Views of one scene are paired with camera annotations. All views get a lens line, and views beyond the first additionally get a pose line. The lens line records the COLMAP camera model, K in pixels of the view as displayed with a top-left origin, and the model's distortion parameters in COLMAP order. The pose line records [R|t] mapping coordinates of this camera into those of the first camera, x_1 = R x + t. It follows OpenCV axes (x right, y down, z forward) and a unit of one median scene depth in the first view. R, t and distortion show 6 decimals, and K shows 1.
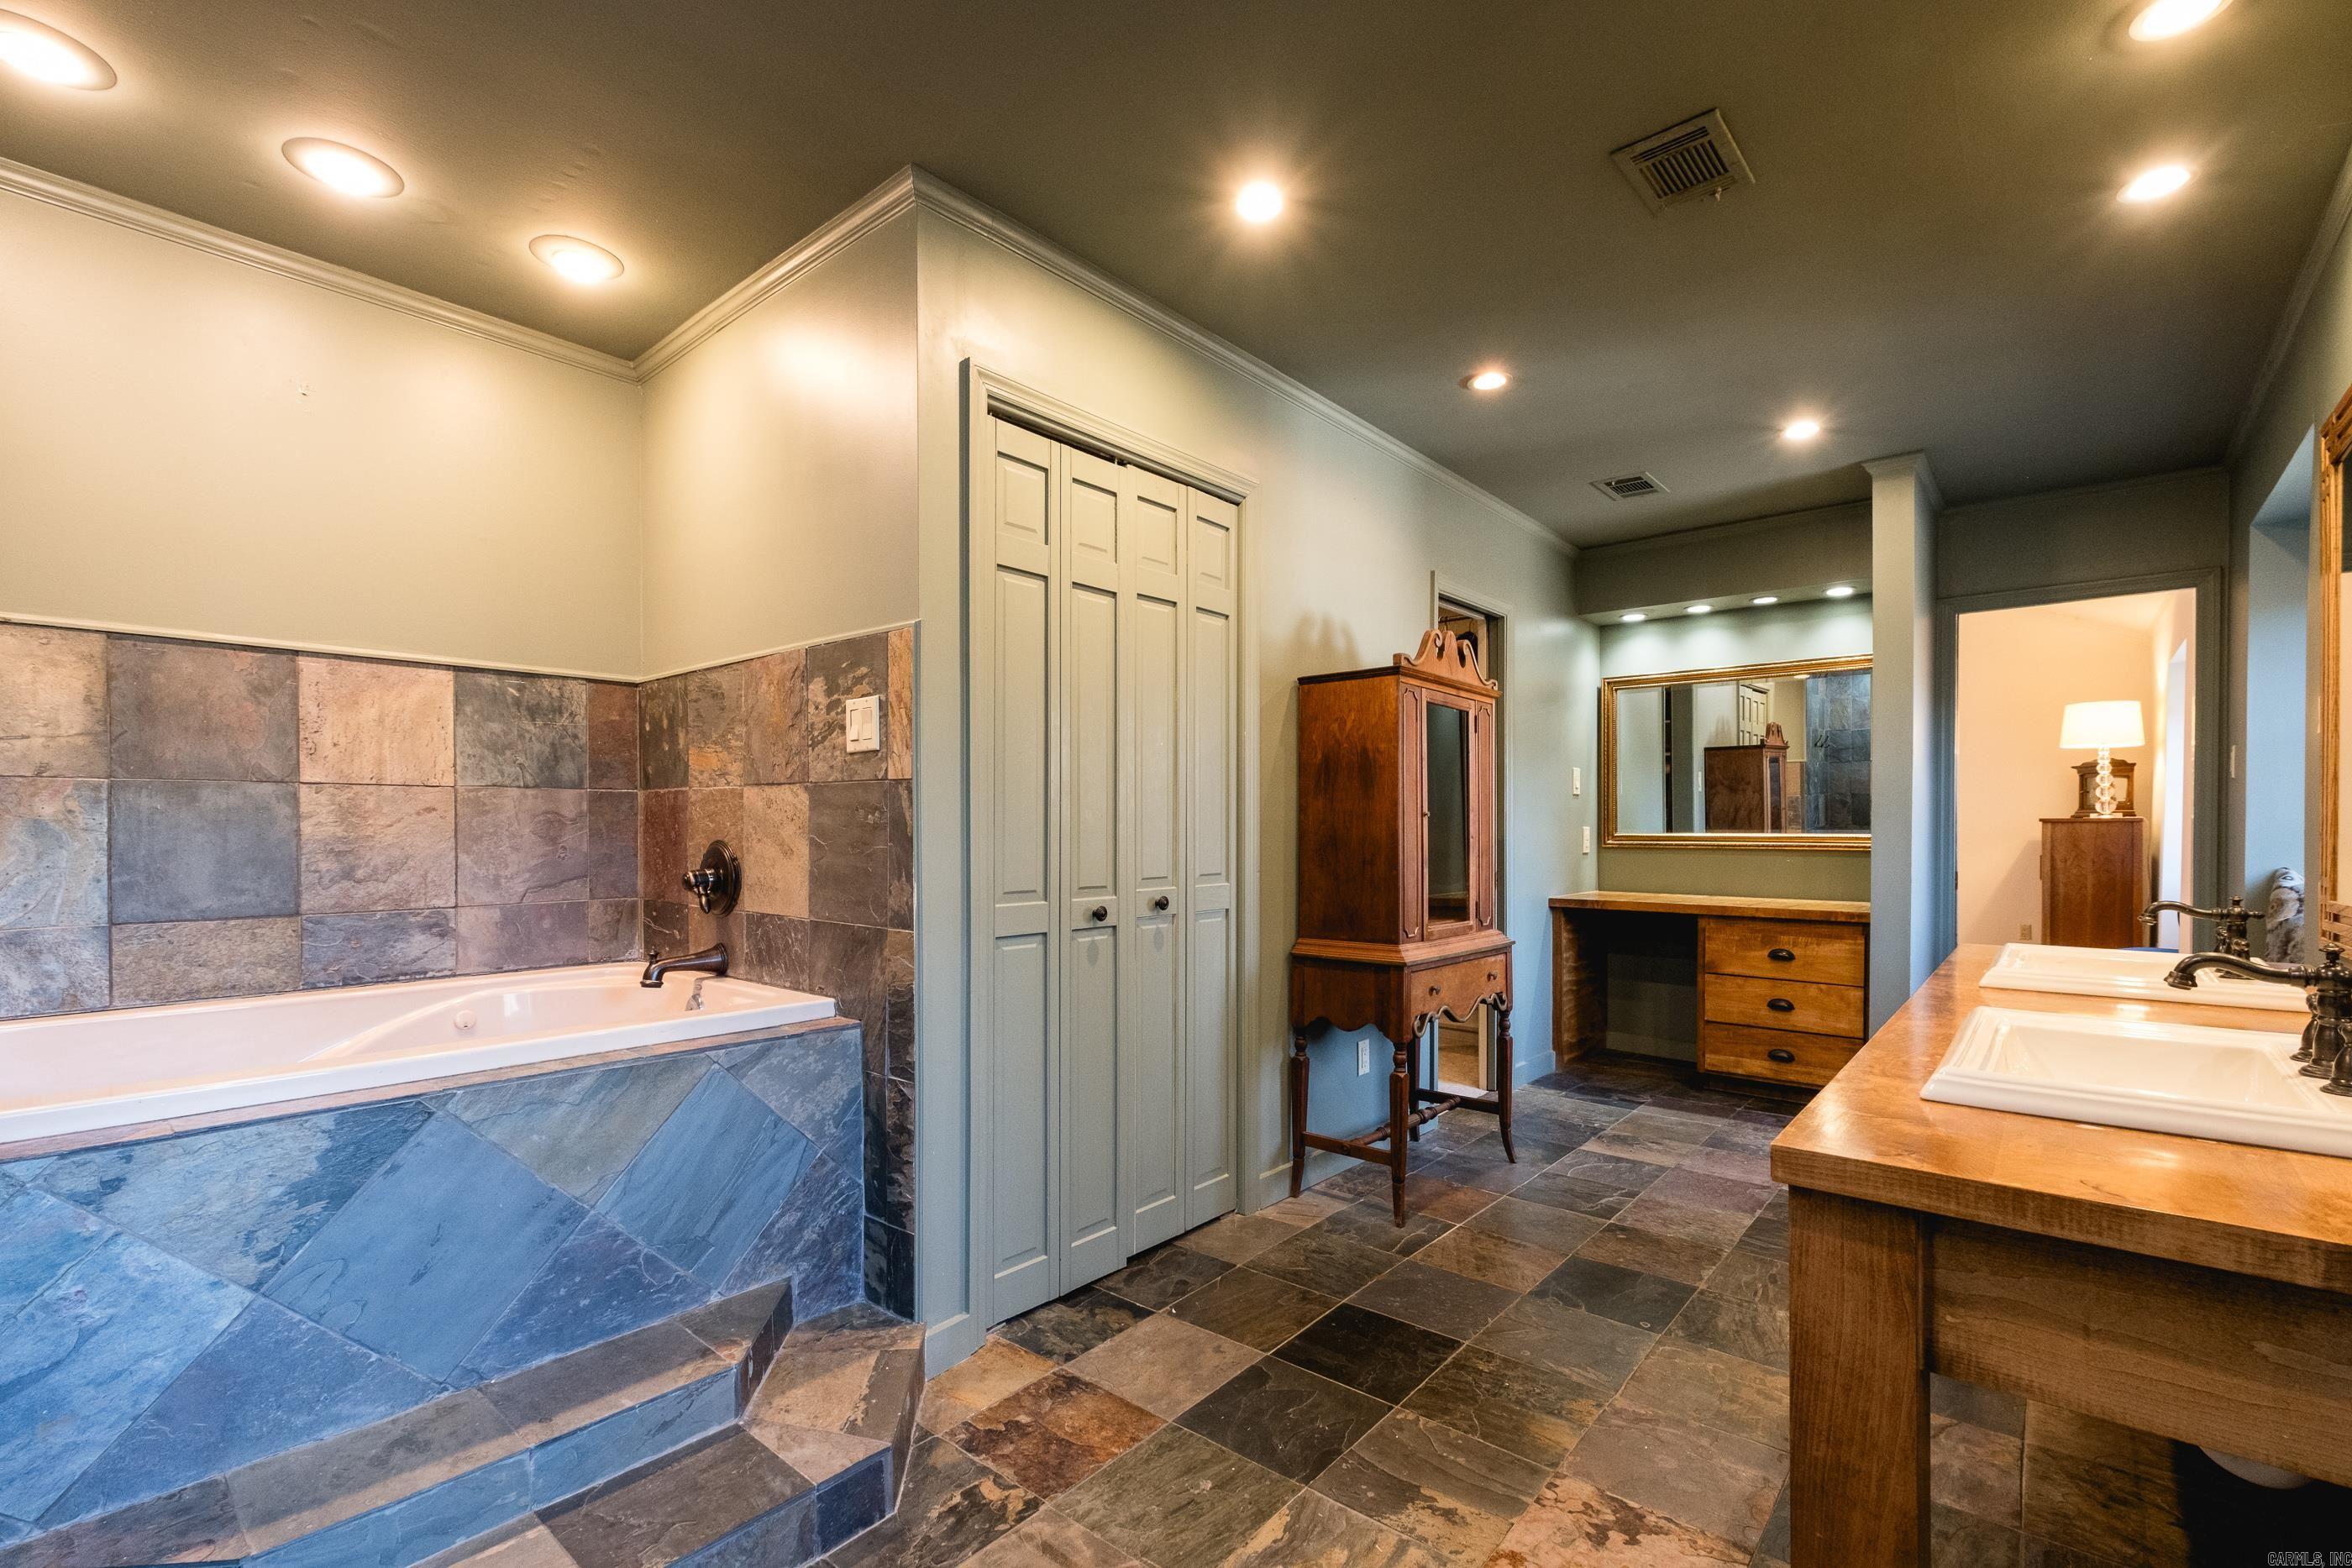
lens RADIAL K [[1017.8, 0, 1168.3], [0, 1017.8, 828.7], [0, 0, 1]] dist [-0.000661, -0.002383]
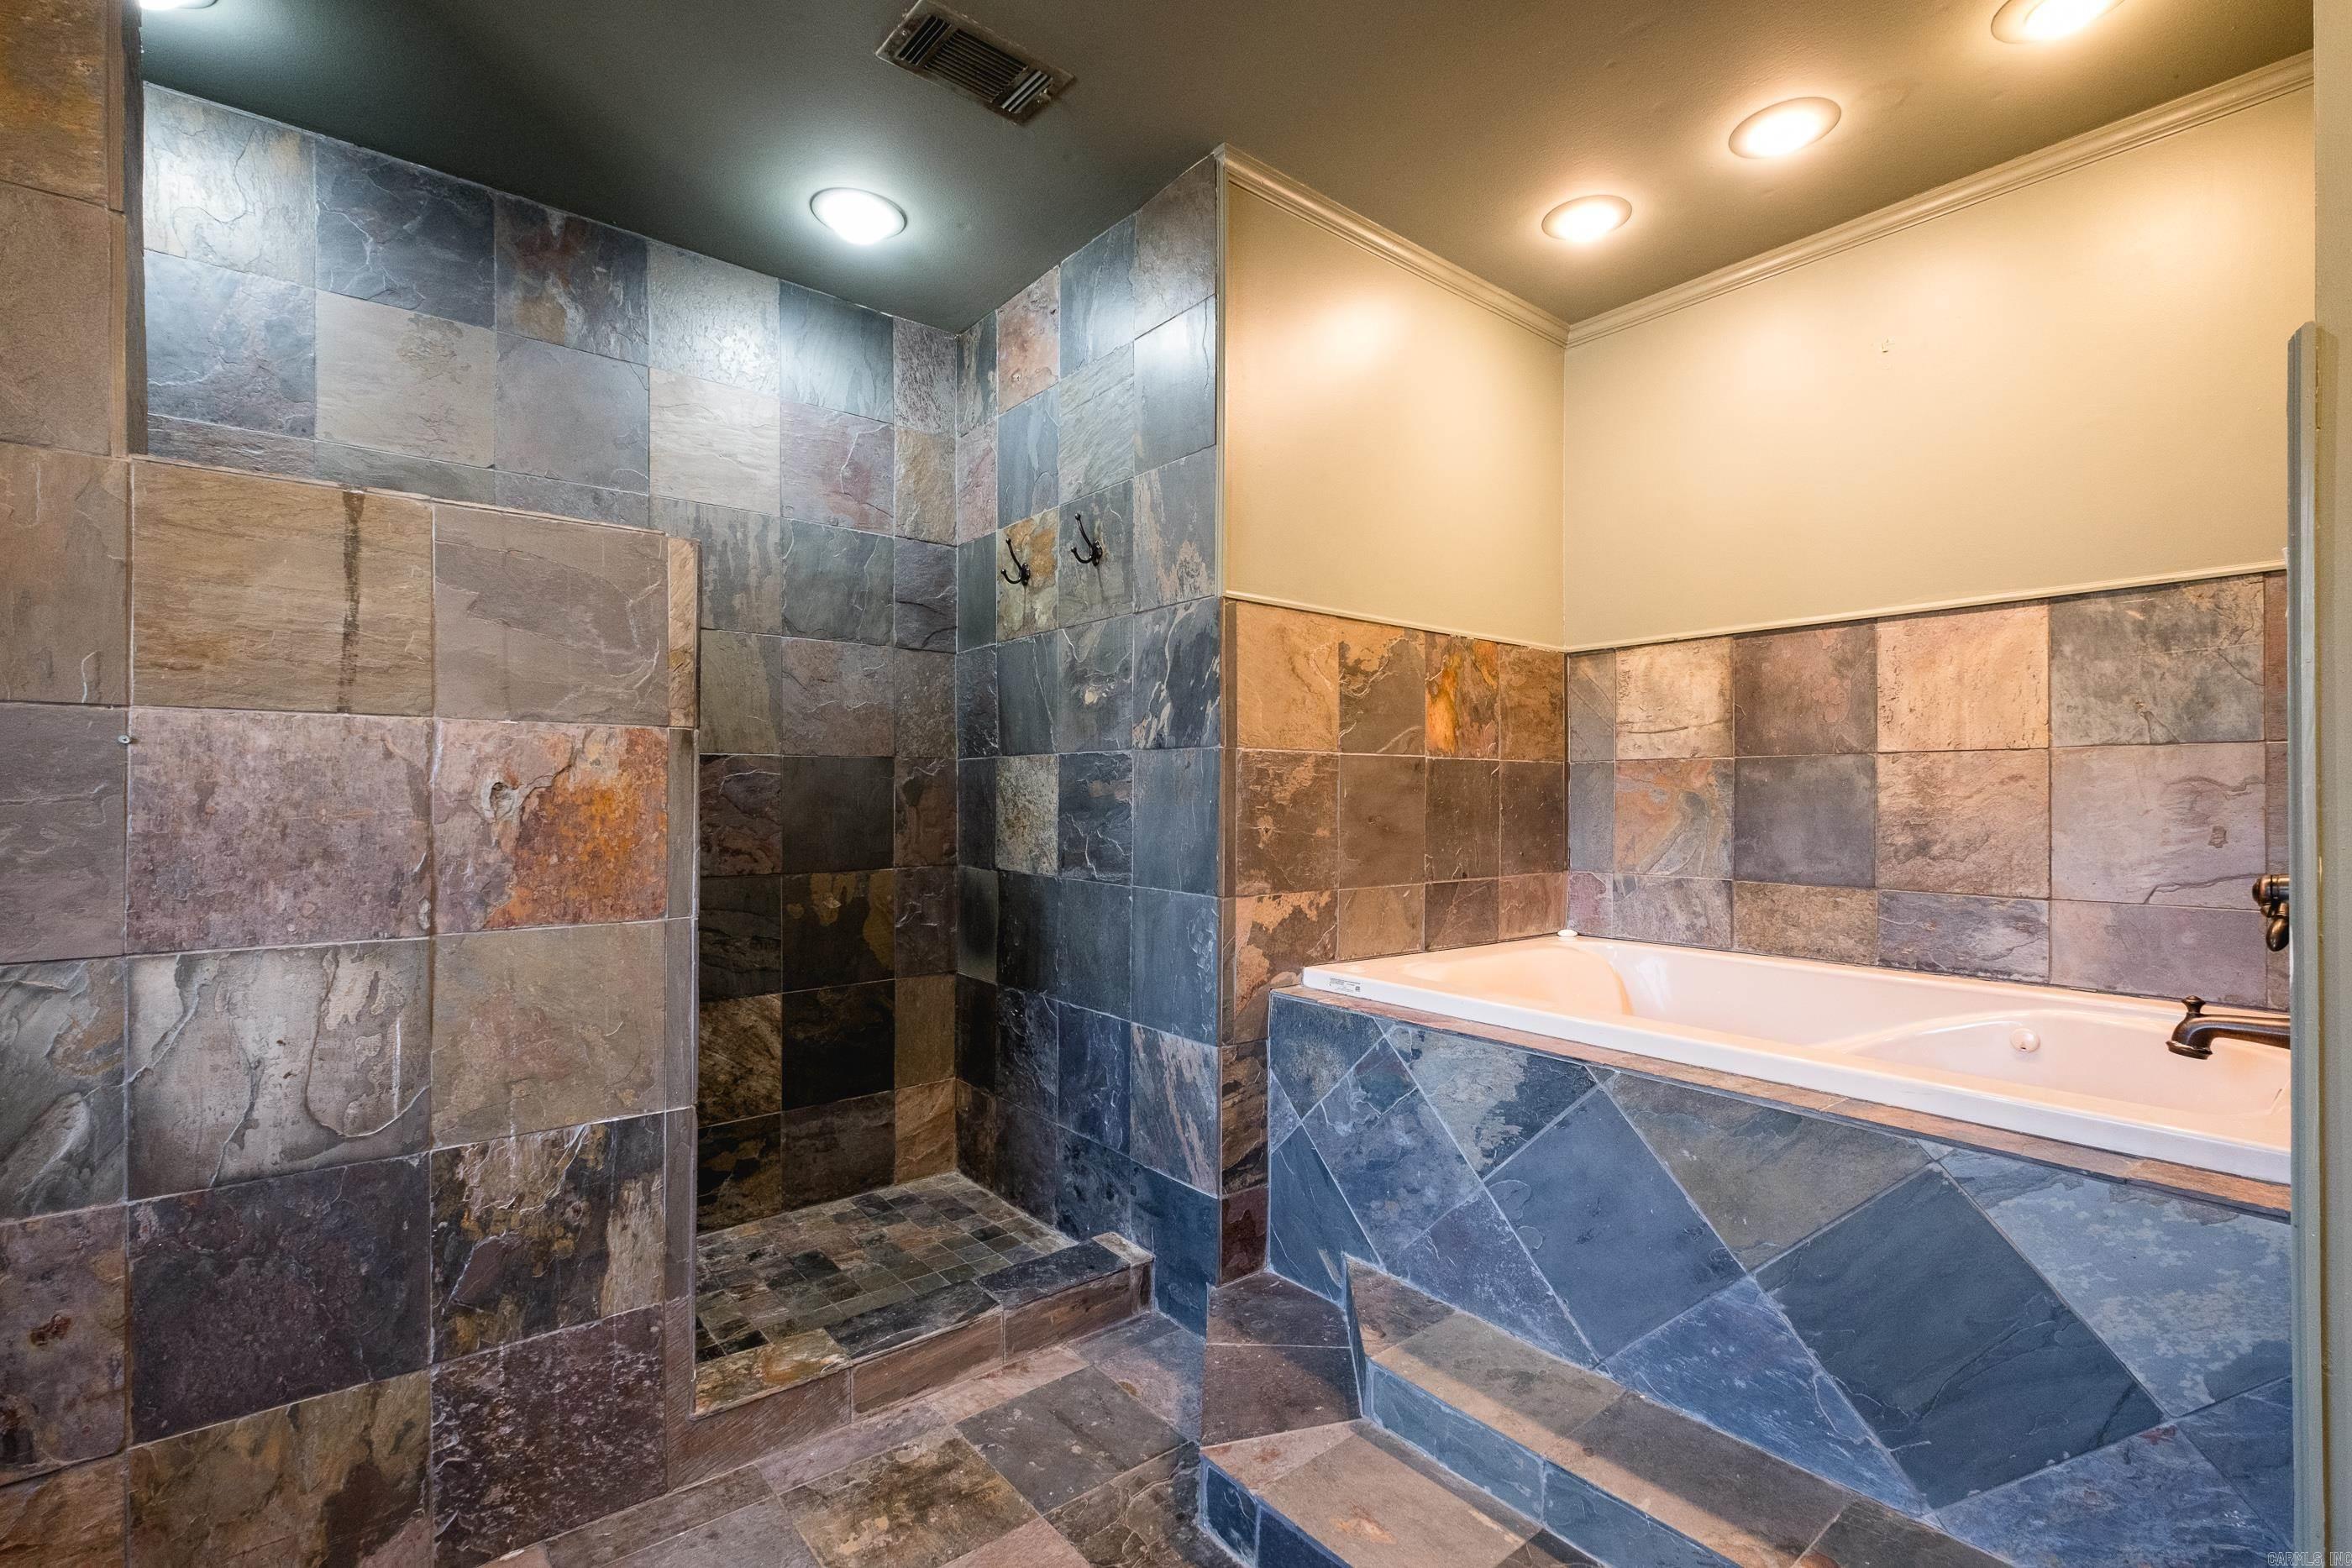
lens RADIAL K [[1017.8, 0, 1171.8], [0, 1017.8, 790.5], [0, 0, 1]] dist [-0.000661, -0.002383]
pose [[-0.162848, -0.005287, -0.986637, 0.215078], [-0.004834, 0.999978, -0.004560, -0.001261], [0.986639, 0.004027, -0.162870, 0.484274]]
